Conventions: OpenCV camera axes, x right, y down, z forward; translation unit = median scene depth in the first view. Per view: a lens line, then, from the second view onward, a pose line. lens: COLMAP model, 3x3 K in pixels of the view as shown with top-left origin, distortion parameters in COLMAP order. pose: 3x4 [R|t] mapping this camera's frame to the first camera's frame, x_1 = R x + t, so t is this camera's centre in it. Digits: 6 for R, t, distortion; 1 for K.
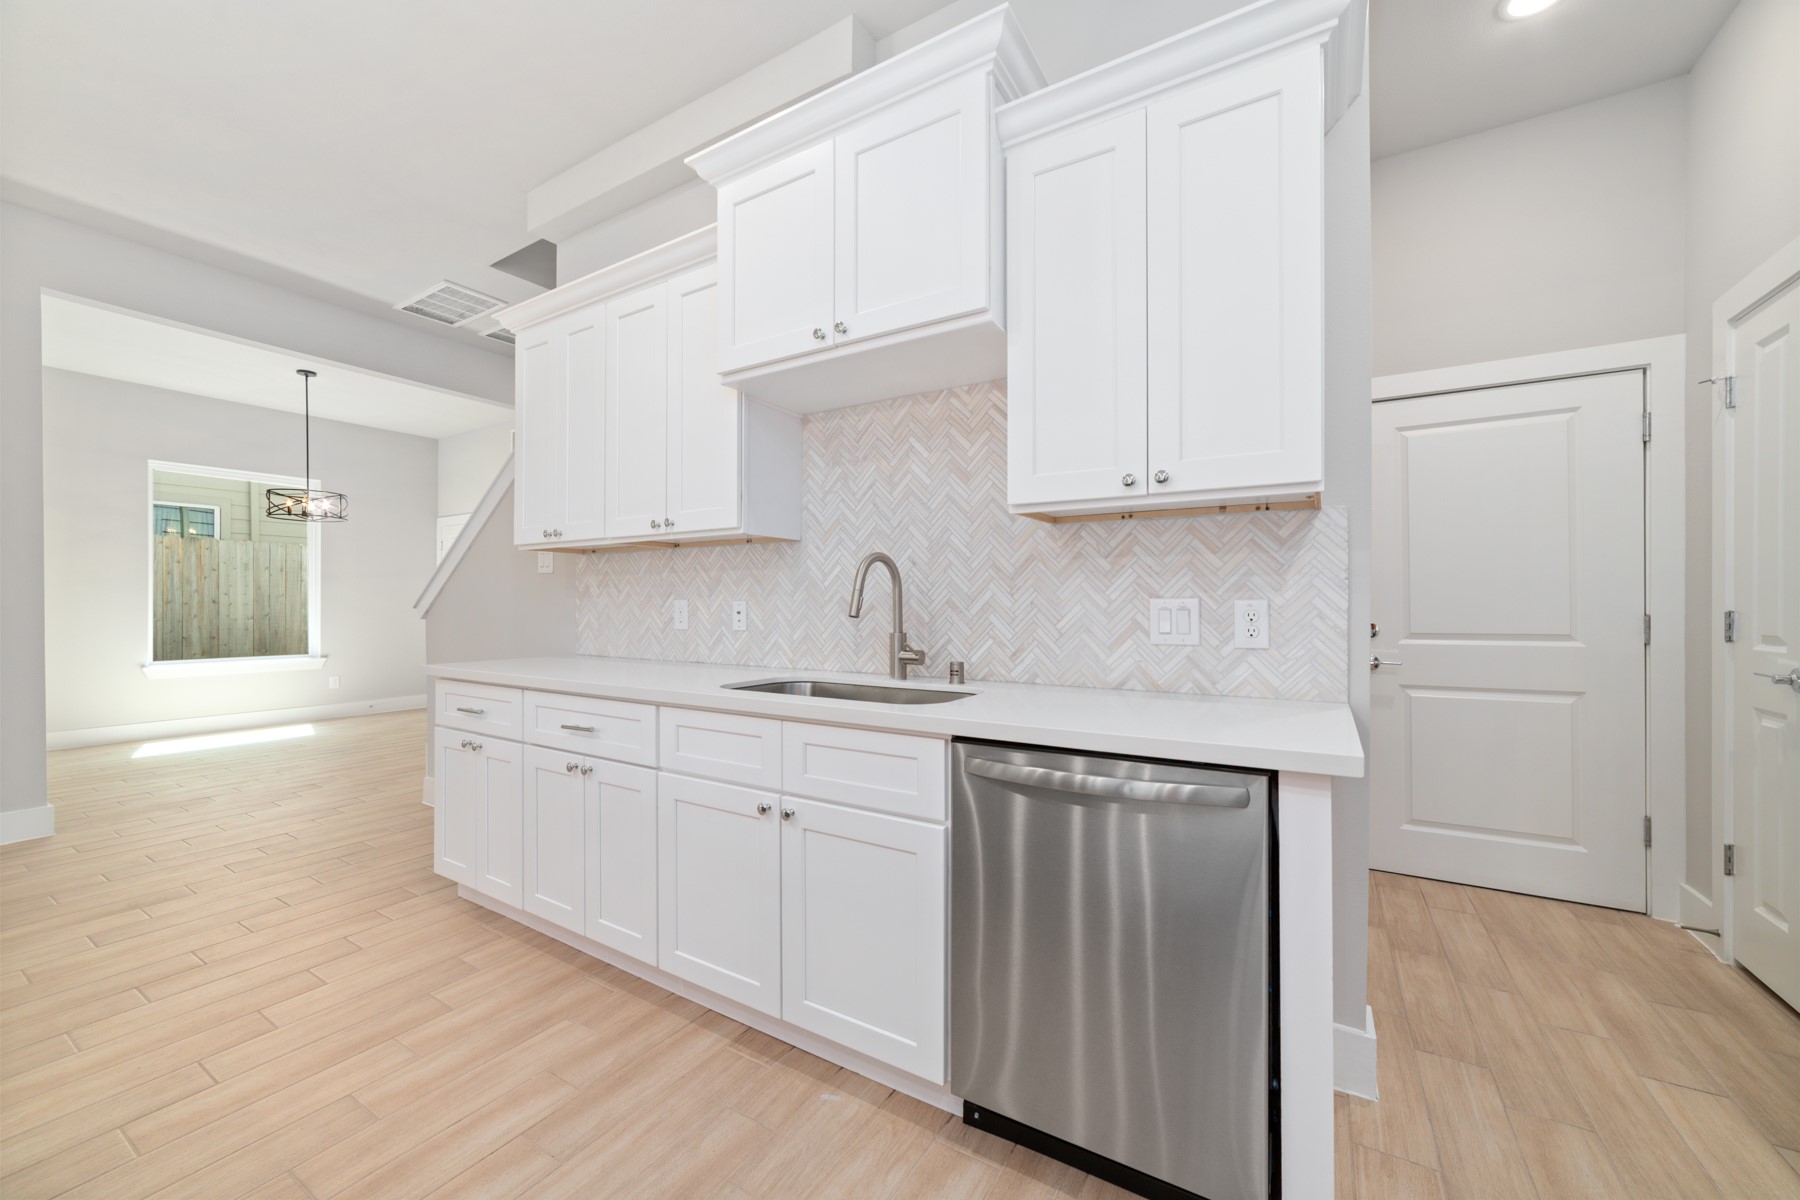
lens RADIAL K [[688.2, 0, 902.1], [0, 688.2, 604.7], [0, 0, 1]] dist [-0.022164, 0.007926]
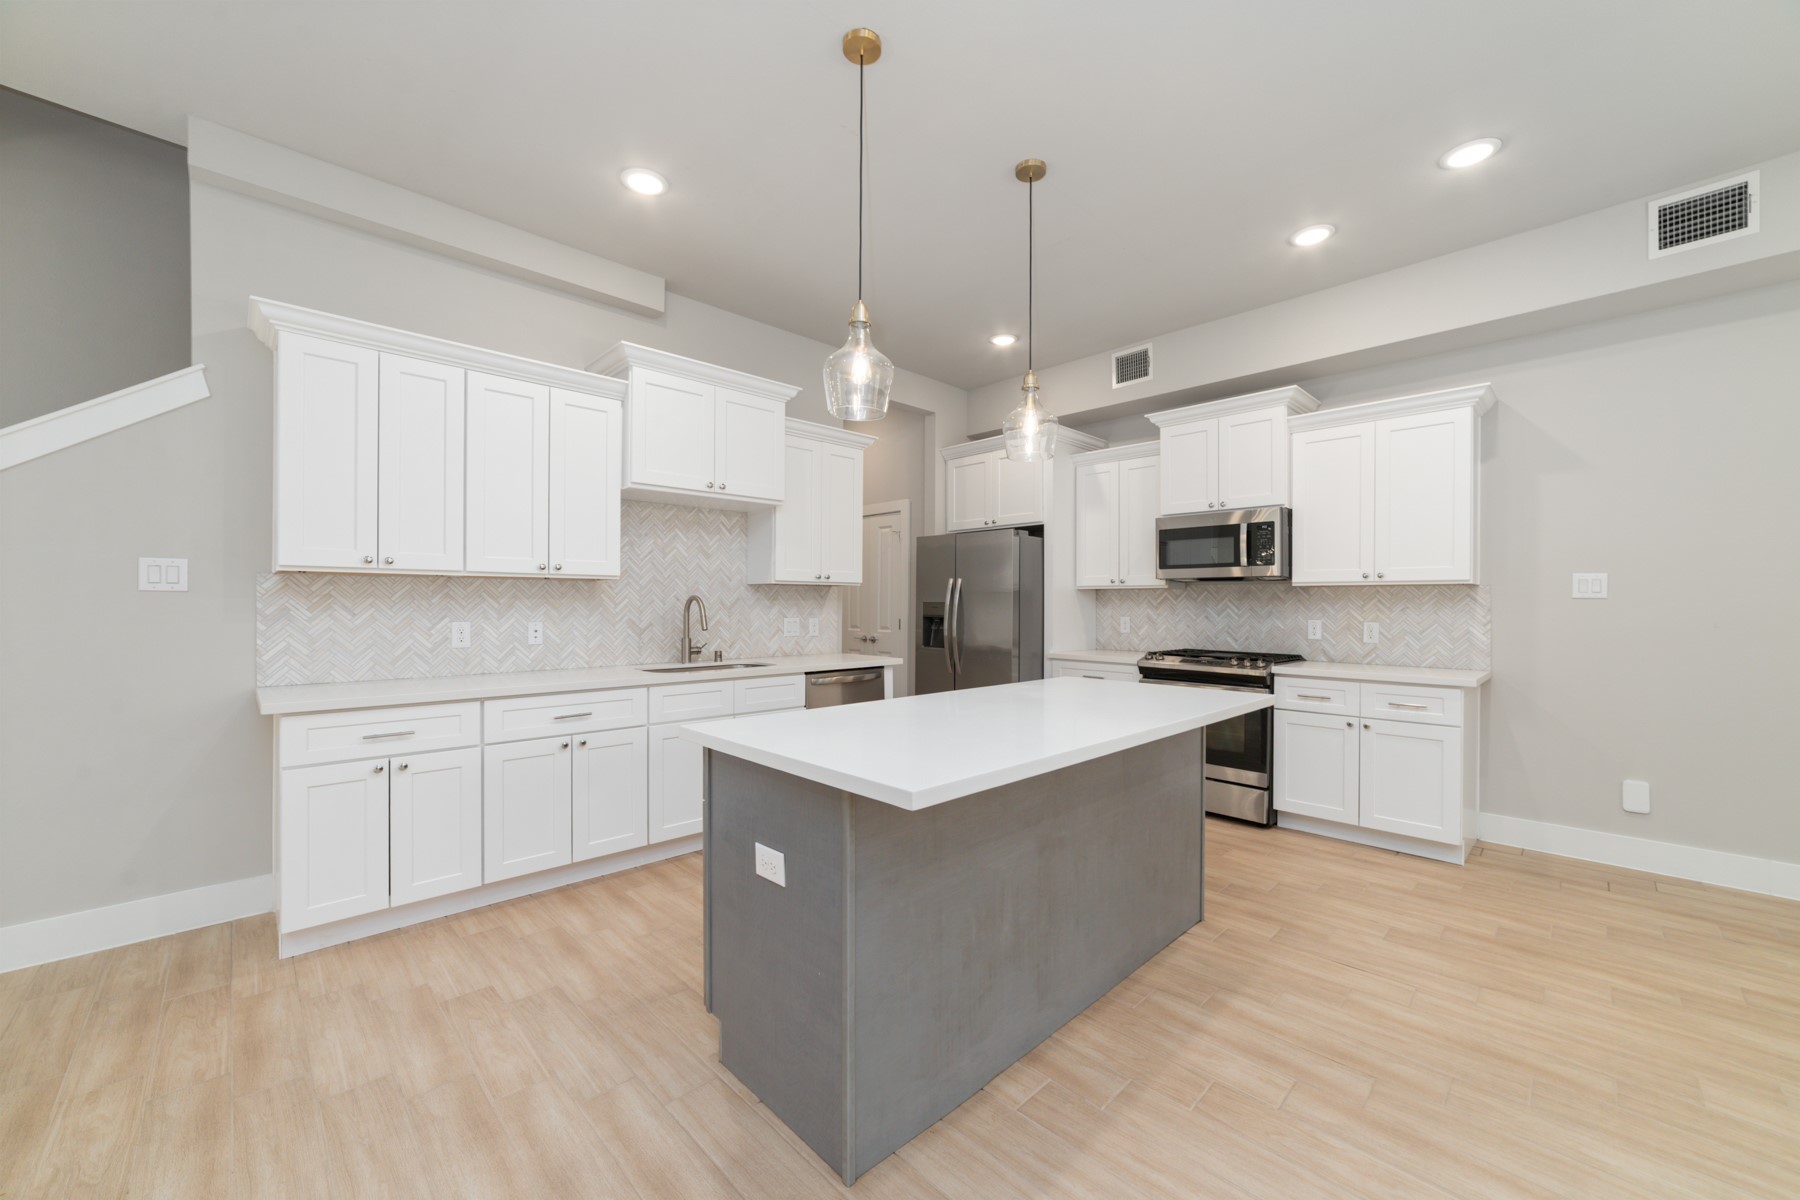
lens RADIAL K [[688.2, 0, 902.1], [0, 688.2, 604.7], [0, 0, 1]] dist [-0.022164, 0.007926]
pose [[0.247178, -0.000693, 0.968970, -1.598559], [-0.002228, 0.999997, 0.001283, -0.050459], [-0.968968, -0.002476, 0.247175, -0.010255]]
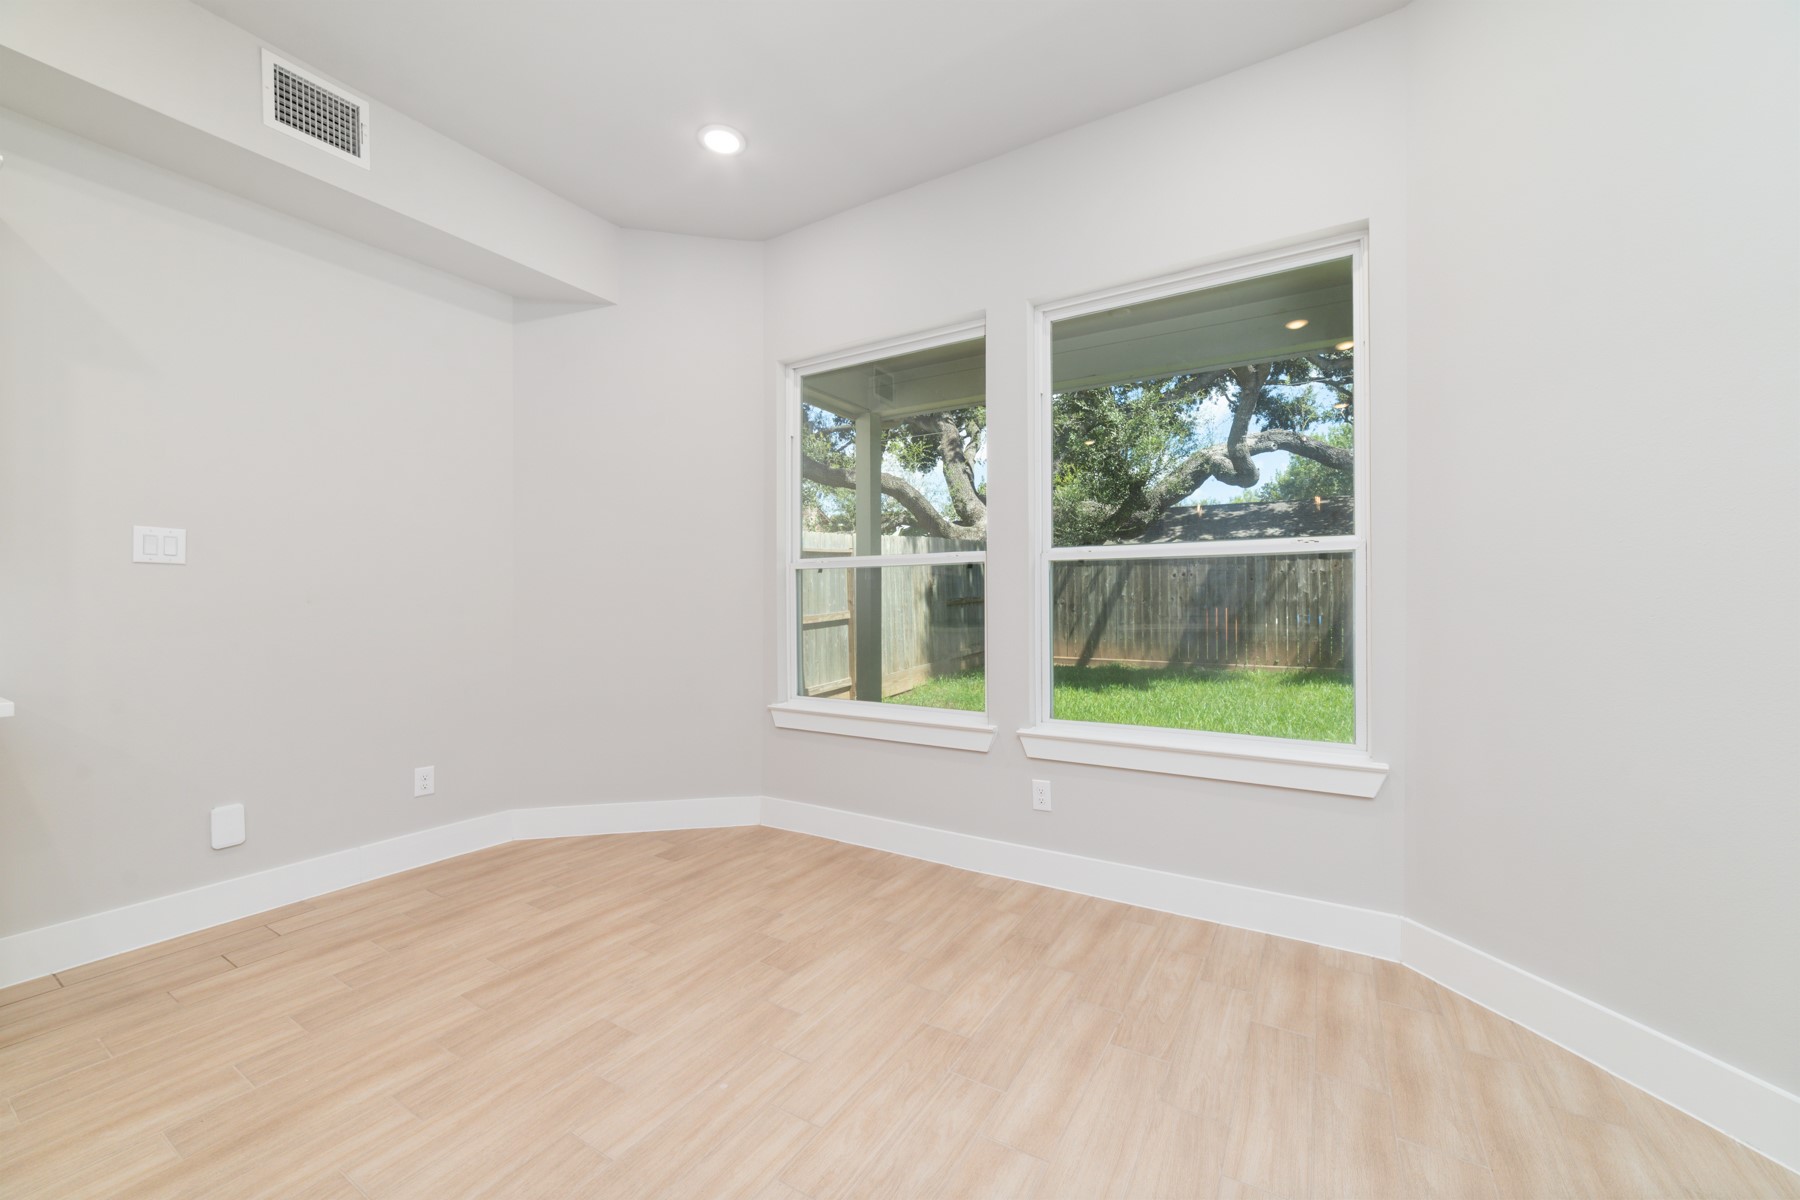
lens RADIAL K [[690.2, 0, 906.0], [0, 690.2, 604.9], [0, 0, 1]] dist [-0.021976, 0.008042]
pose [[-0.999986, 0.004723, 0.002521, -0.900504], [0.004737, 0.999973, 0.005572, -0.001596], [-0.002495, 0.005584, -0.999981, -0.073086]]
